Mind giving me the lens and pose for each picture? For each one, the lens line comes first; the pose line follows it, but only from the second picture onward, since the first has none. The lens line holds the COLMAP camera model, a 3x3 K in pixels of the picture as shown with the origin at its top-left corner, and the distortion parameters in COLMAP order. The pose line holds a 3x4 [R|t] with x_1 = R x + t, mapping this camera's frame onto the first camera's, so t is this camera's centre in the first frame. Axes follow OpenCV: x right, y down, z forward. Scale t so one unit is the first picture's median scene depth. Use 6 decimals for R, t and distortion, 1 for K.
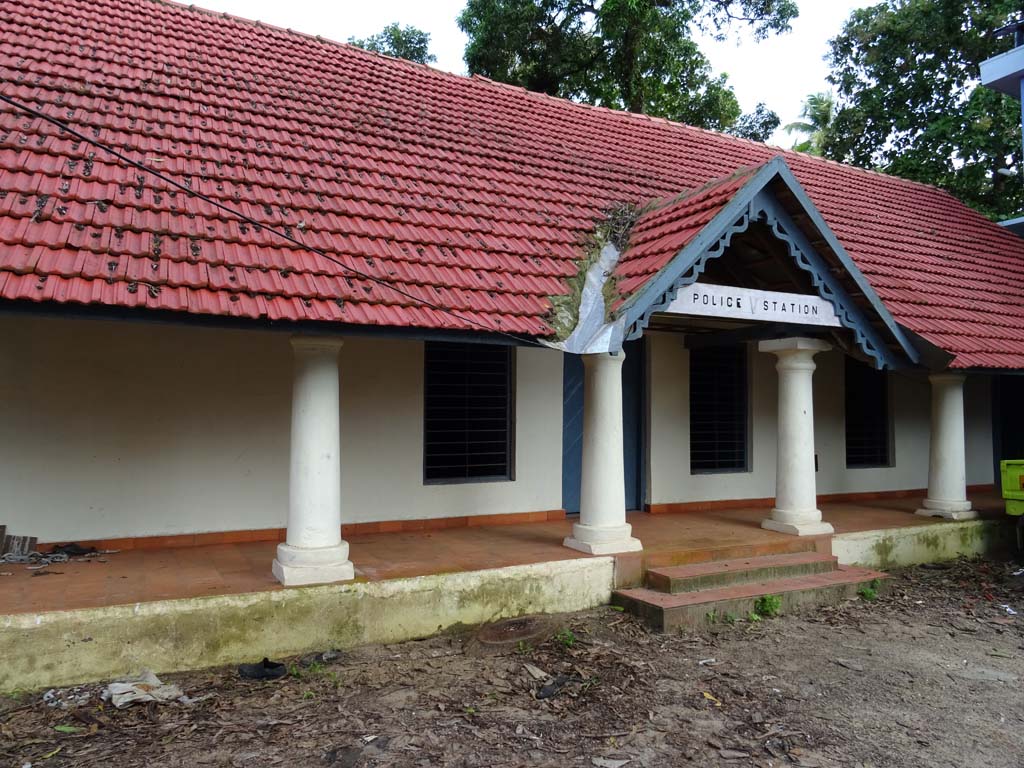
lens RADIAL K [[732.4, 0, 512.0], [0, 732.4, 384.0], [0, 0, 1]] dist [-0.001446, -0.005245]
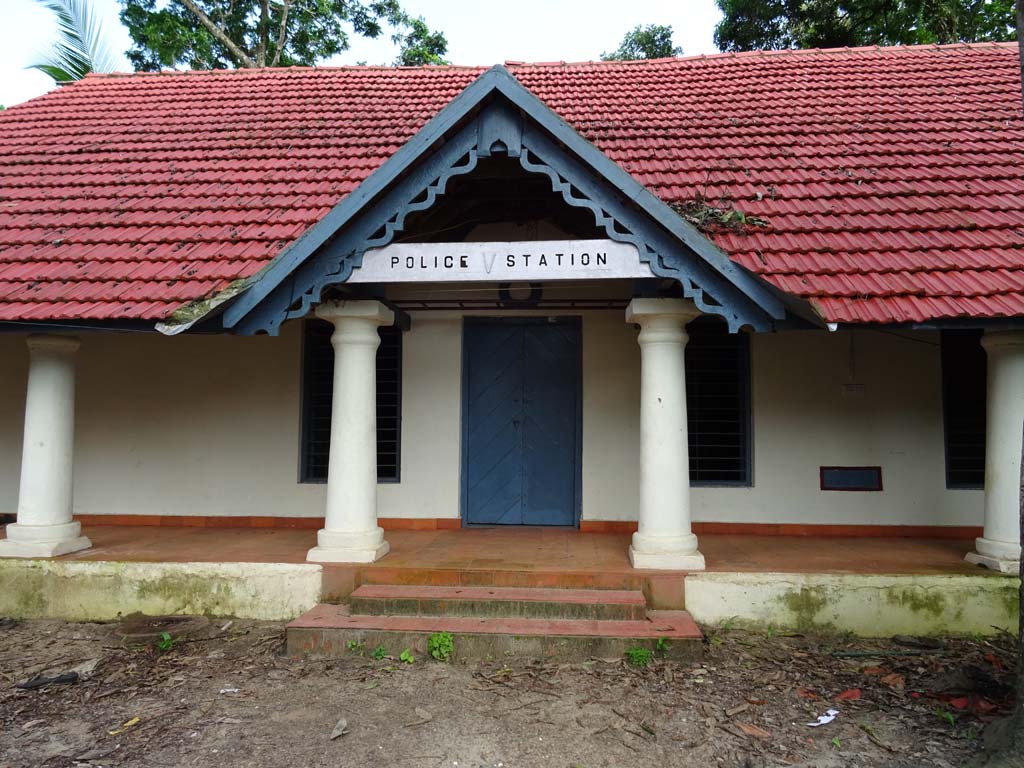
lens RADIAL K [[732.4, 0, 512.0], [0, 732.4, 384.0], [0, 0, 1]] dist [-0.001446, -0.005245]
pose [[0.850475, -0.038382, -0.524613, 0.820898], [0.024777, 0.999150, -0.032933, 0.053675], [0.525432, 0.015010, 0.850703, 0.374767]]
